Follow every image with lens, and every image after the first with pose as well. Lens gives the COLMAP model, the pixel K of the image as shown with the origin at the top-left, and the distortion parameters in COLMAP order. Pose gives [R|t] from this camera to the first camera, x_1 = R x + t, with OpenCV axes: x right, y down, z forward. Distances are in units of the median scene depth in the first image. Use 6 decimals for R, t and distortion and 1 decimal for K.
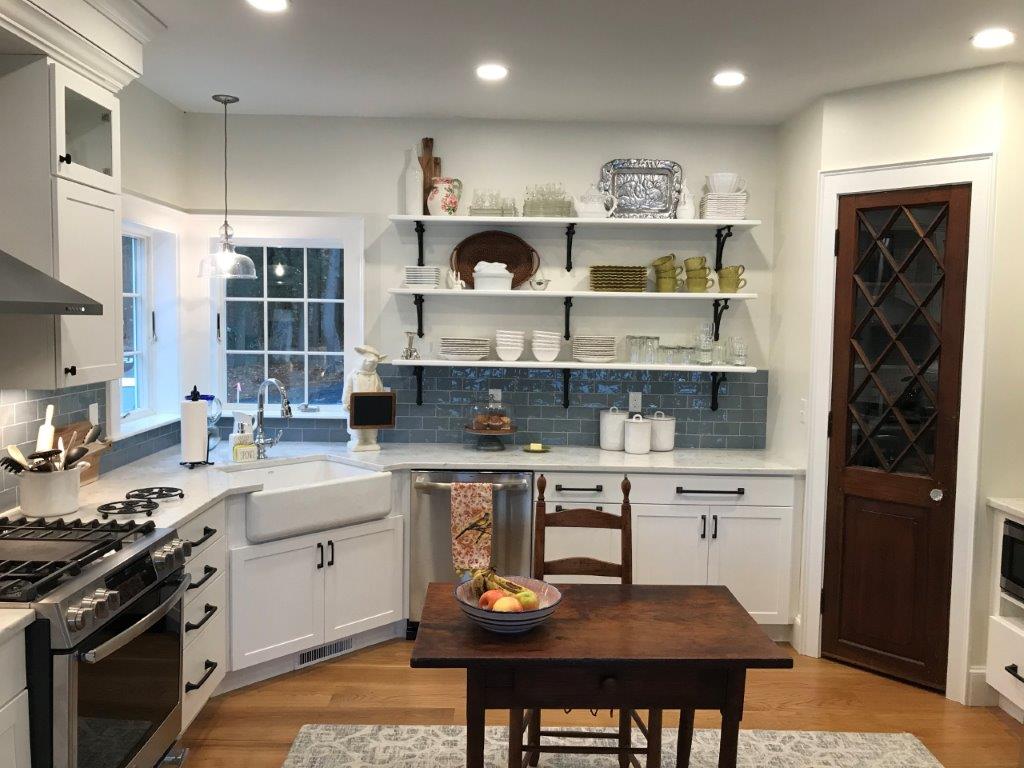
lens RADIAL K [[850.9, 0, 512.0], [0, 850.9, 384.0], [0, 0, 1]] dist [0.057386, -0.071212]
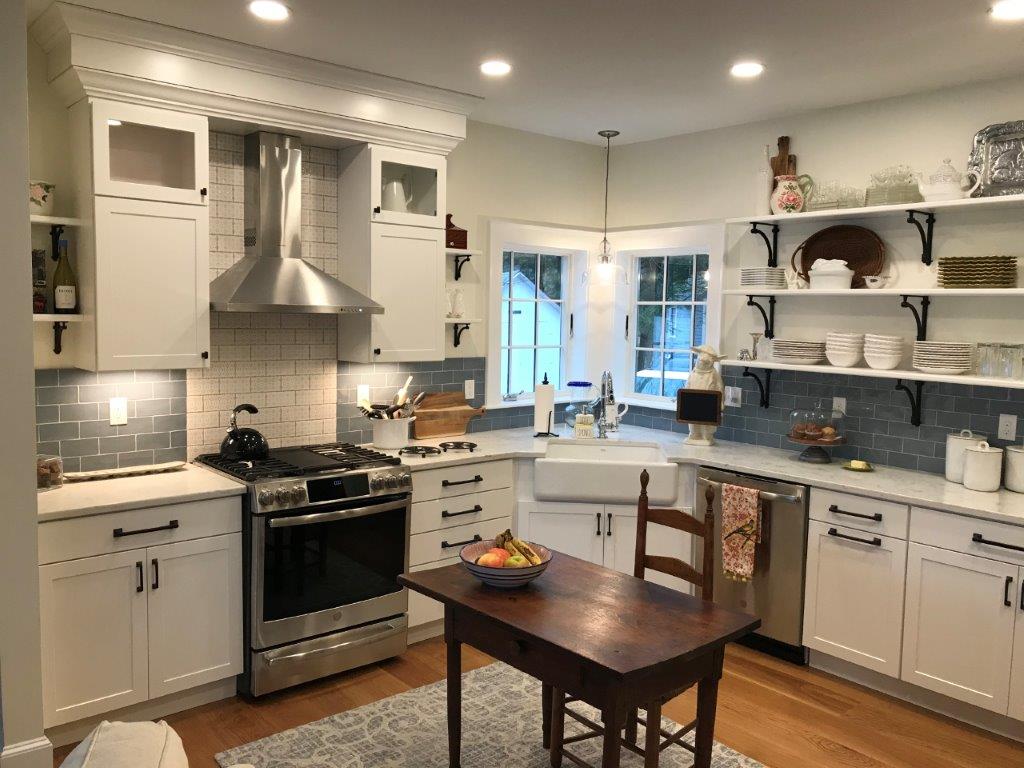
lens RADIAL K [[846.3, 0, 512.0], [0, 846.3, 384.0], [0, 0, 1]] dist [0.039689, -0.064899]
pose [[0.639479, 0.062978, -0.766225, 0.474724], [-0.068847, 0.997326, 0.024514, -0.006898], [0.765720, 0.037076, 0.642105, 0.146606]]
